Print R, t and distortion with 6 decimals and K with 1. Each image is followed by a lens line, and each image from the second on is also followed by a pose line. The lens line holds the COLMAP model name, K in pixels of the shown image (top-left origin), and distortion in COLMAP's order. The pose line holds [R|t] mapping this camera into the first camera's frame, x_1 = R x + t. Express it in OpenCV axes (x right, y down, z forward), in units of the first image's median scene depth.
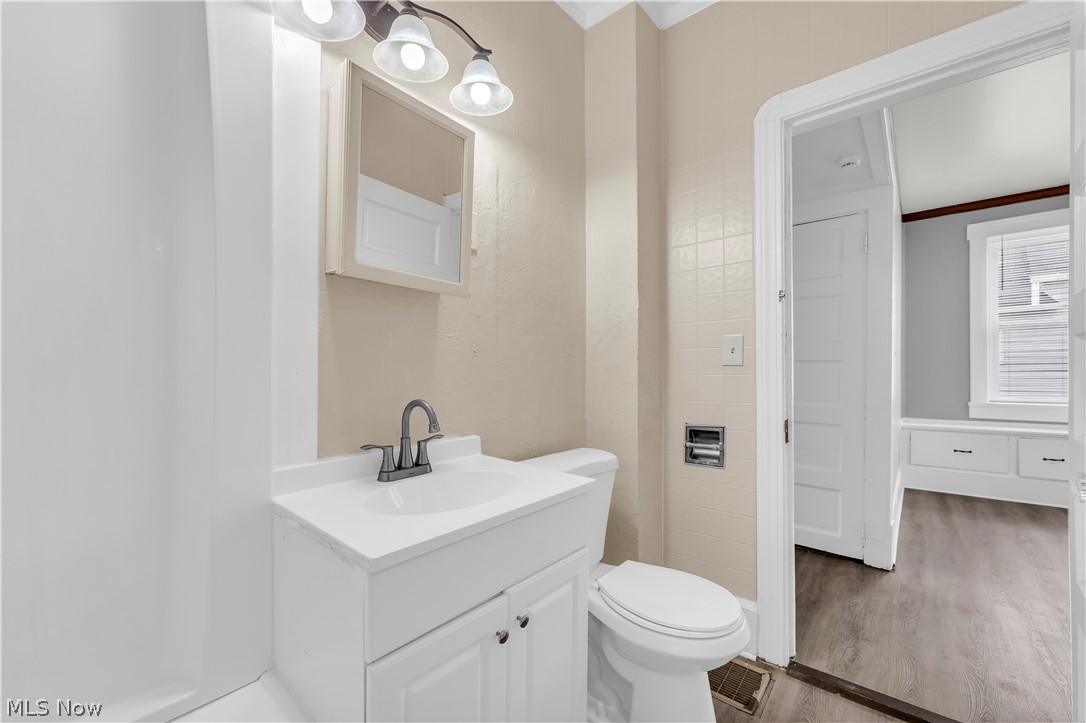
lens RADIAL K [[443.9, 0, 537.1], [0, 443.9, 368.3], [0, 0, 1]] dist [-0.001891, -0.000409]
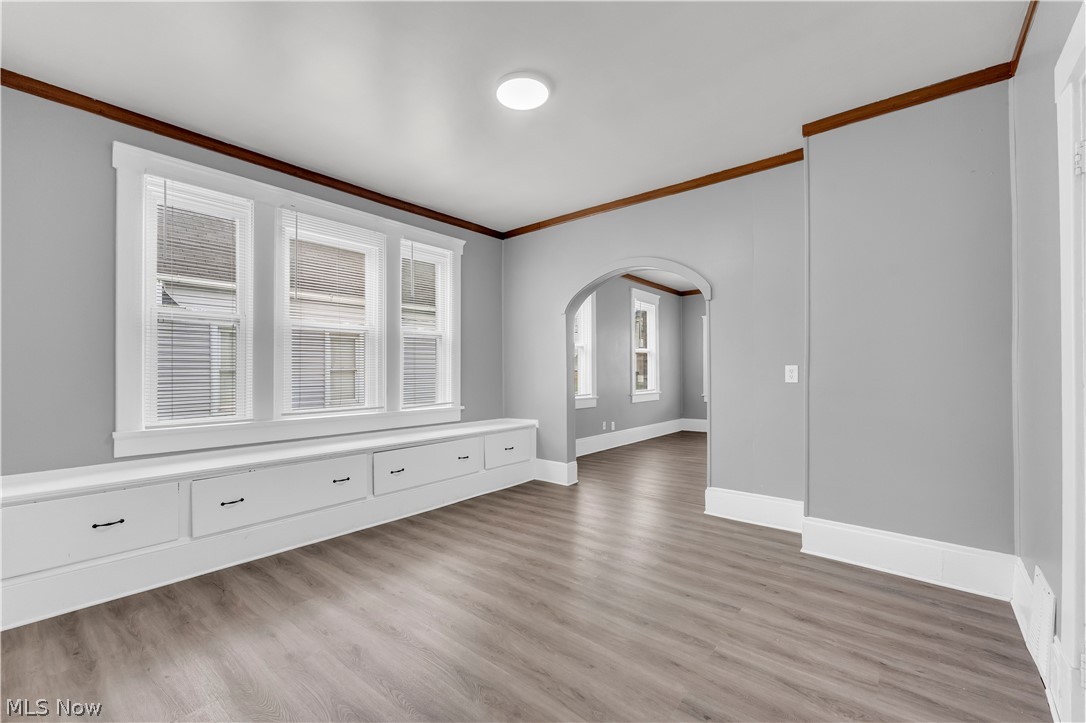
lens RADIAL K [[443.9, 0, 533.6], [0, 443.9, 366.8], [0, 0, 1]] dist [-0.001891, -0.000409]
pose [[-0.012607, 0.007112, 0.999895, 0.449750], [-0.001957, 0.999973, -0.007138, -0.012707], [-0.999919, -0.002047, -0.012592, 0.539909]]
